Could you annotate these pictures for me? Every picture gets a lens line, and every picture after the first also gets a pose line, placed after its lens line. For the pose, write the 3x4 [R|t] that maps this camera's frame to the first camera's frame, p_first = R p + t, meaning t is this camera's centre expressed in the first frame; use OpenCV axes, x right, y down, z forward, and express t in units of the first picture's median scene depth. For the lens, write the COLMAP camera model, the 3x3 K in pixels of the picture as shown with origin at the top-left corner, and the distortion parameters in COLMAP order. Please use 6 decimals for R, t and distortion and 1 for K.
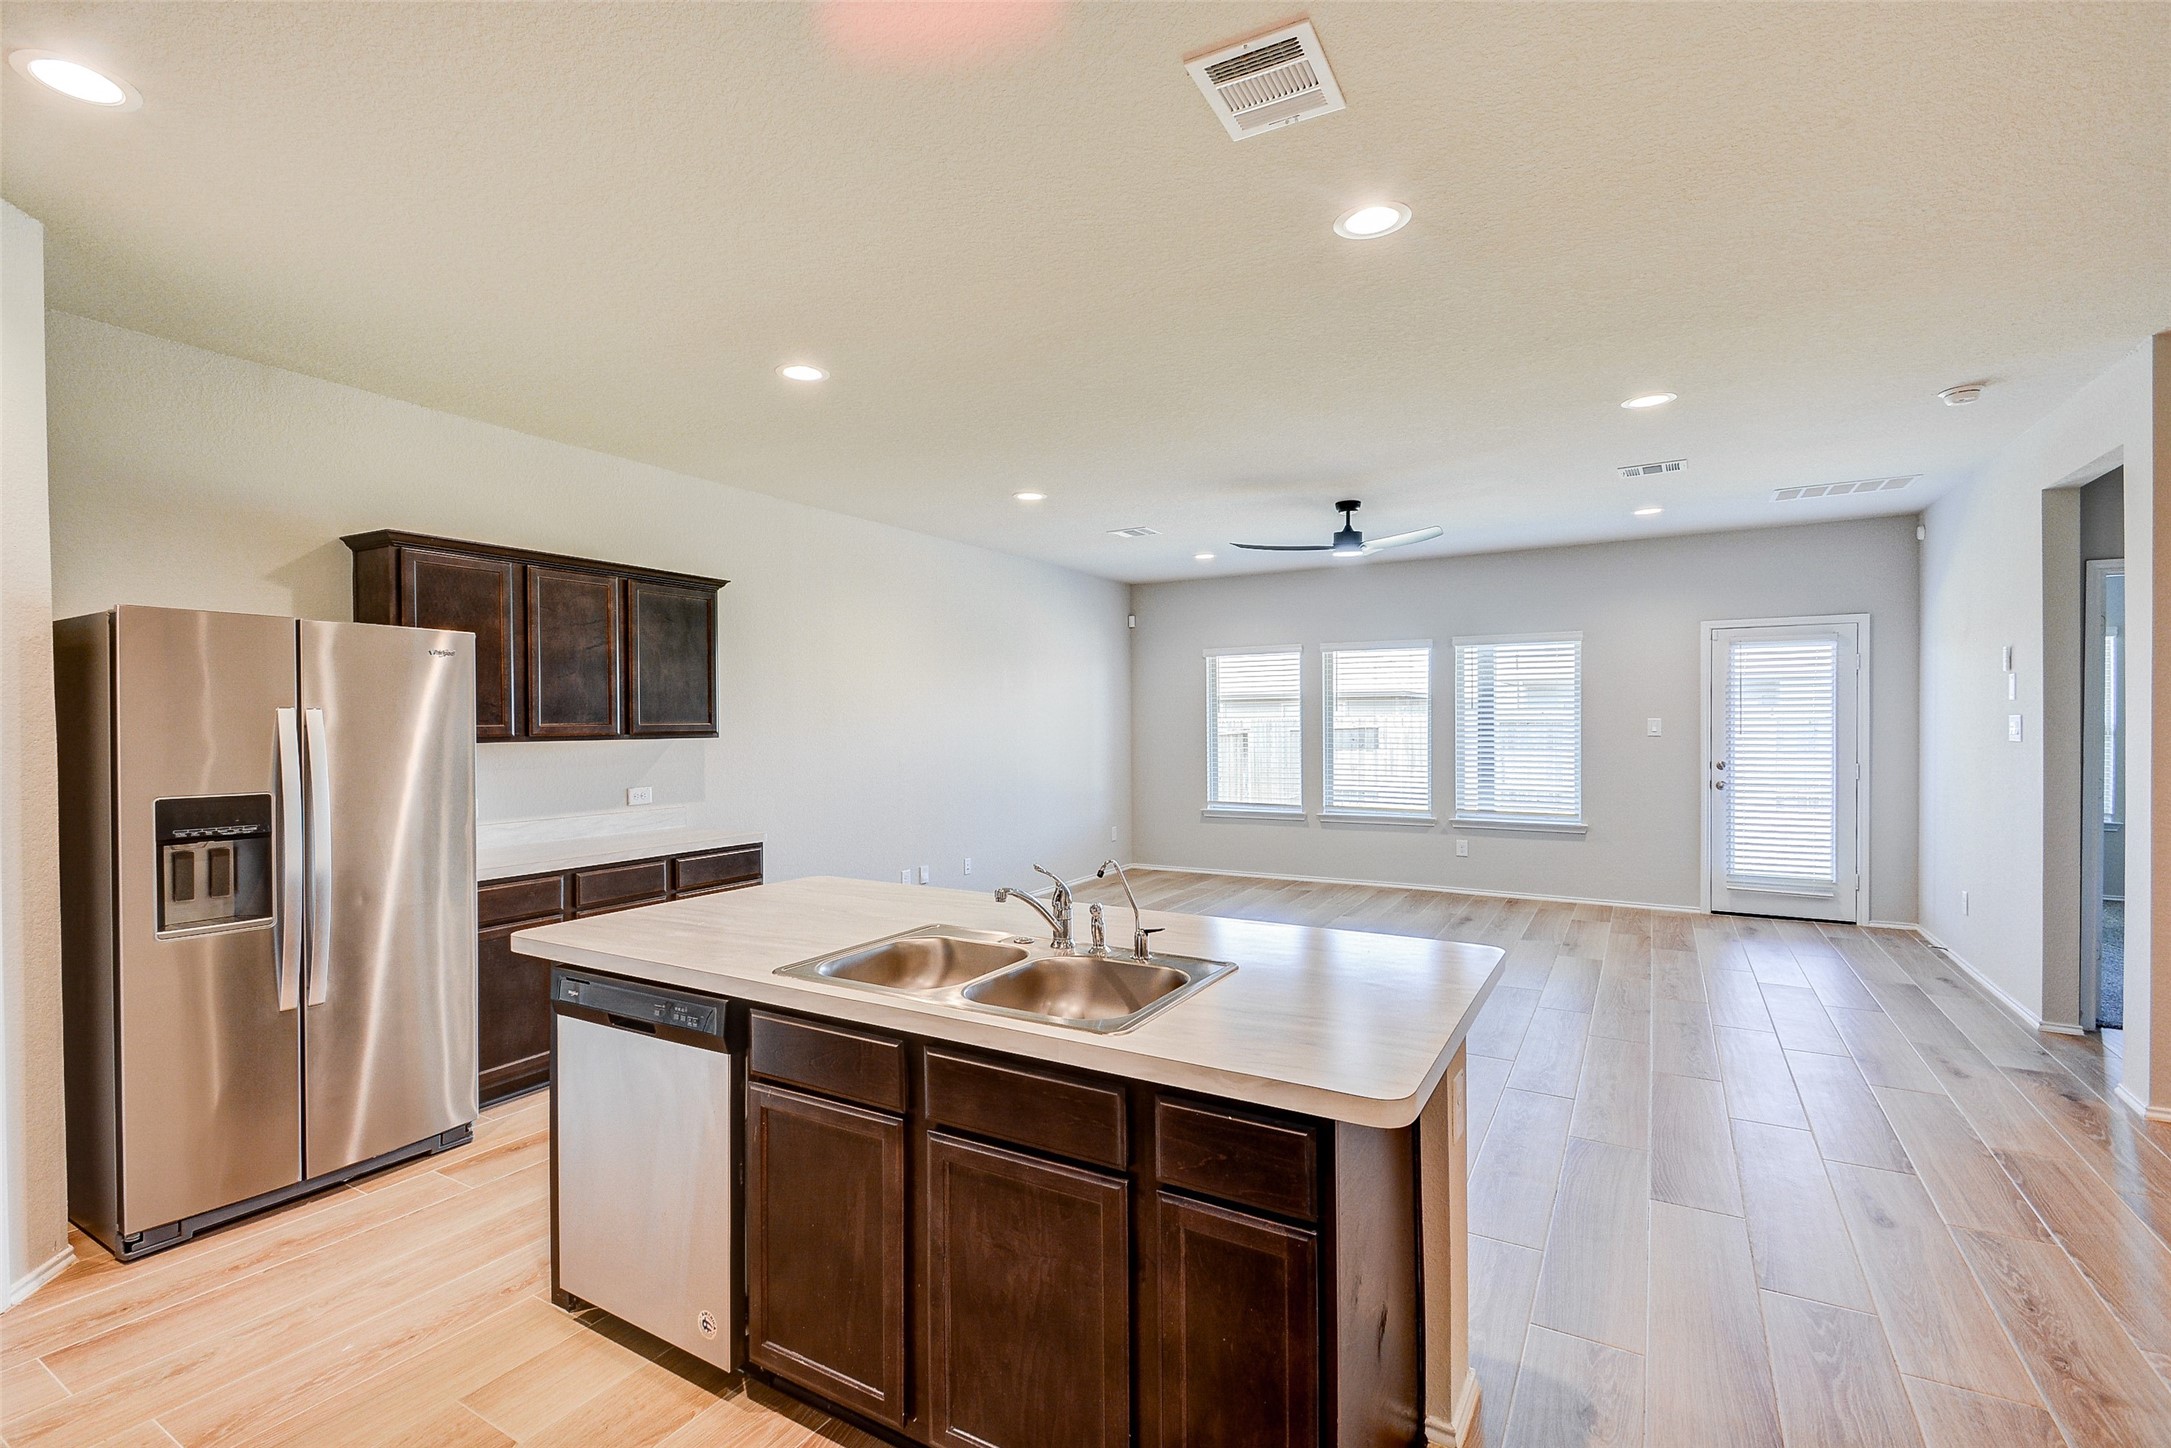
lens RADIAL K [[955.7, 0, 1133.9], [0, 955.7, 734.2], [0, 0, 1]] dist [0.025171, -0.018121]
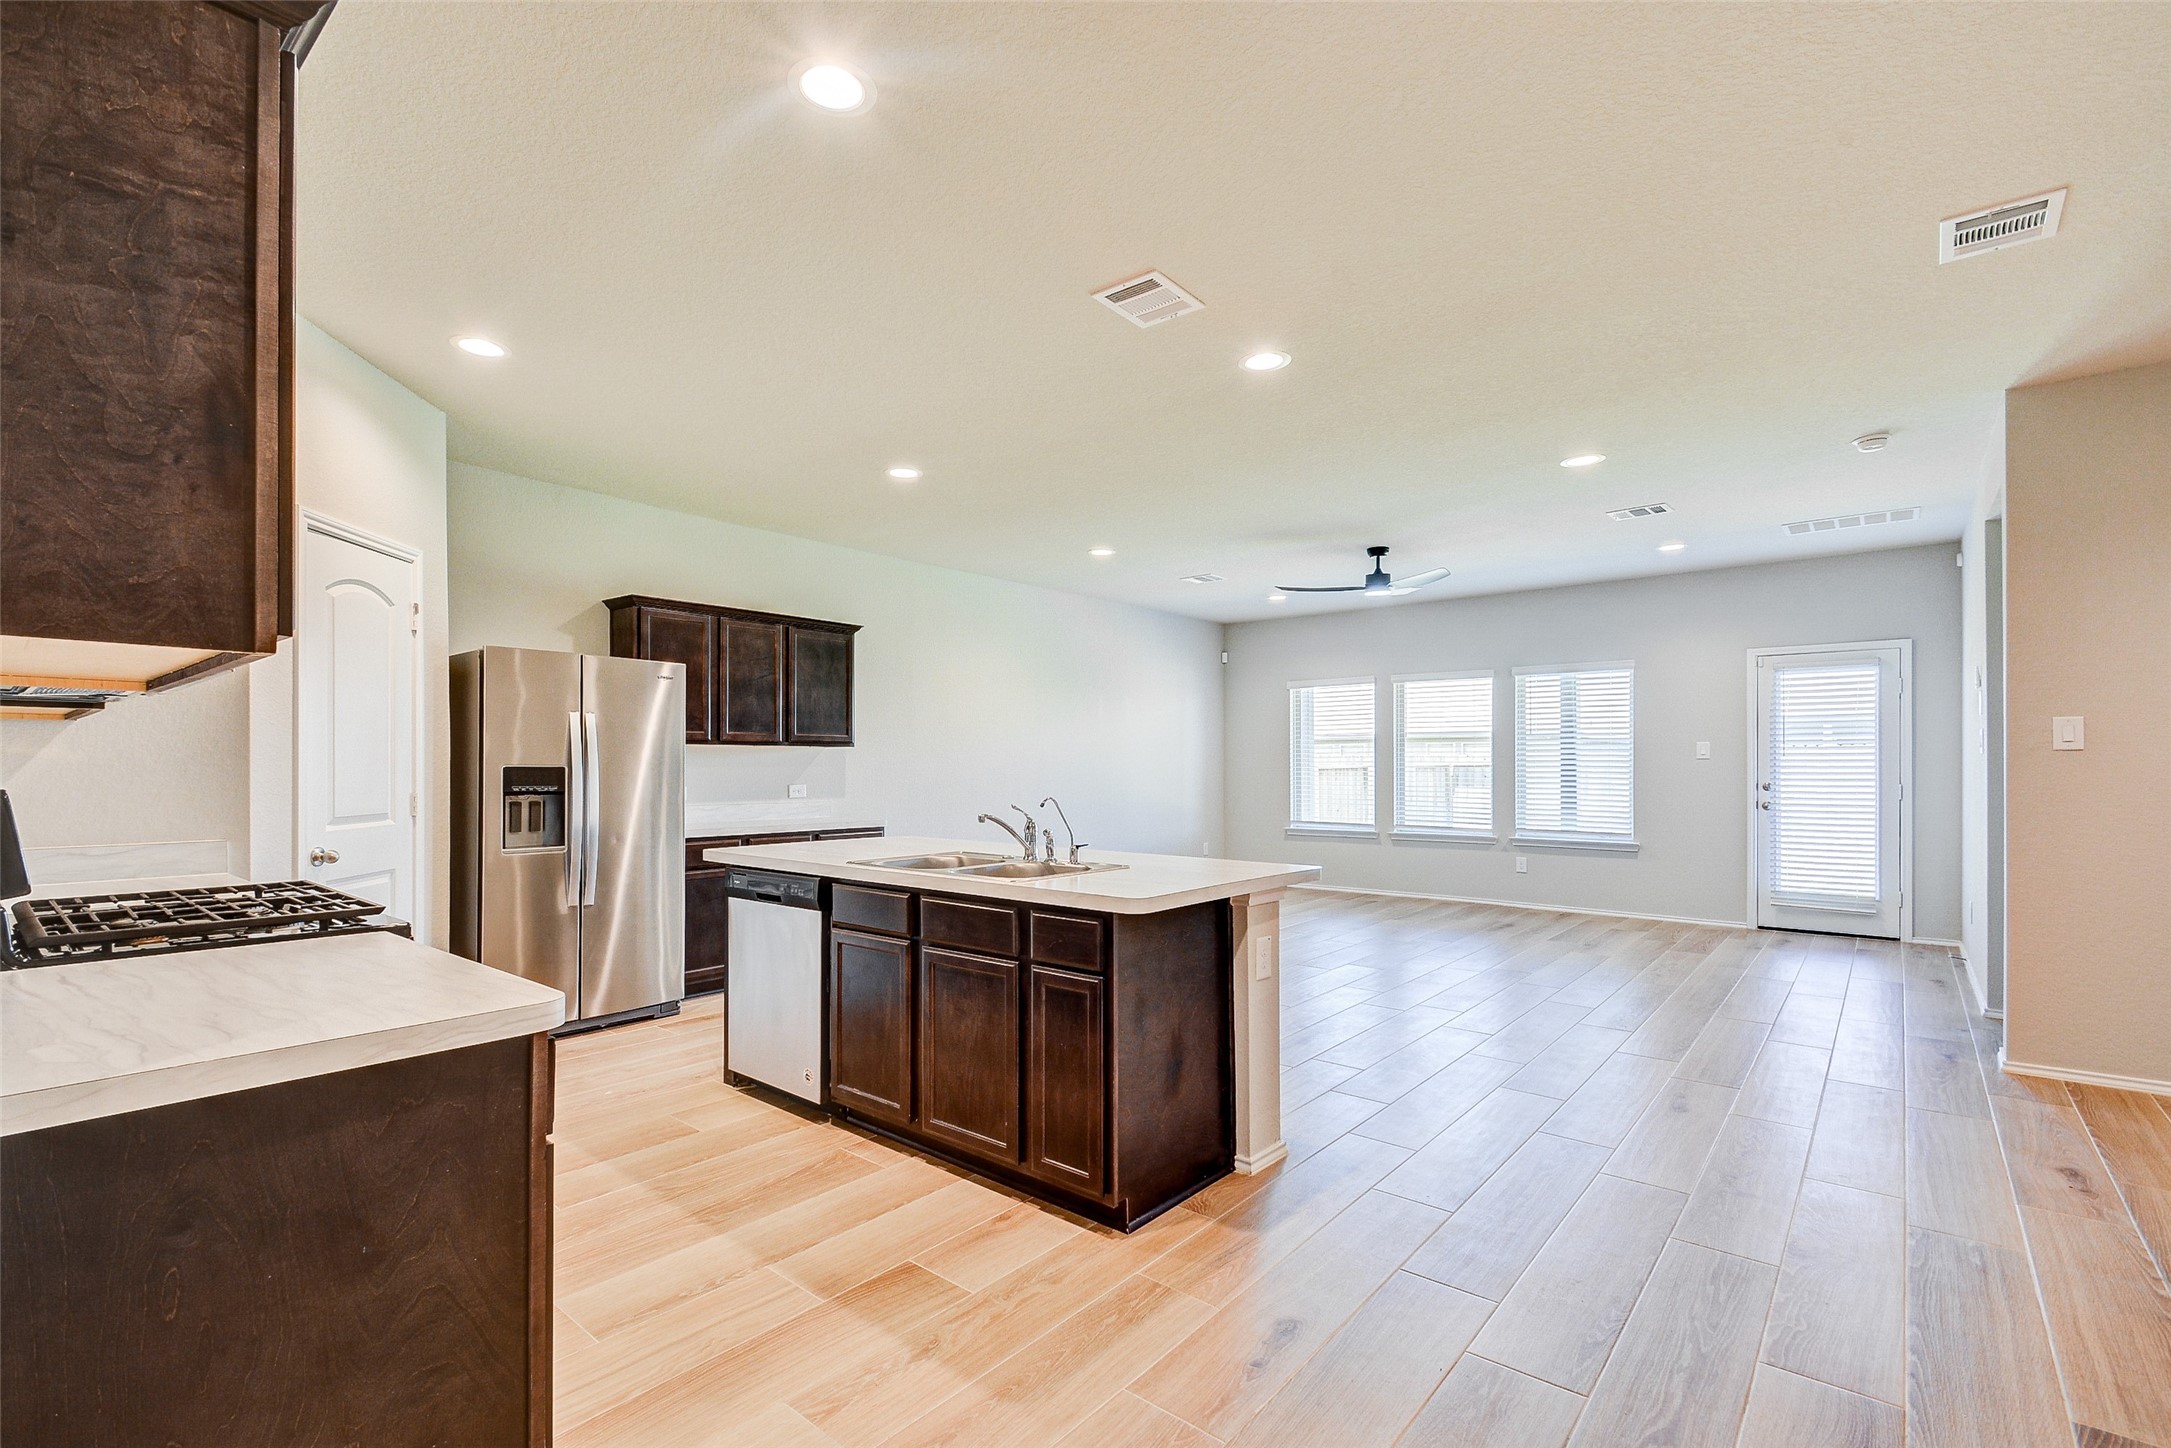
lens RADIAL K [[973.8, 0, 1137.2], [0, 973.8, 766.1], [0, 0, 1]] dist [0.001166, 0.000173]
pose [[0.986150, 0.006166, -0.165739, 0.200262], [-0.008270, 0.999894, -0.012007, 0.051747], [0.165648, 0.013212, 0.986096, -0.288389]]
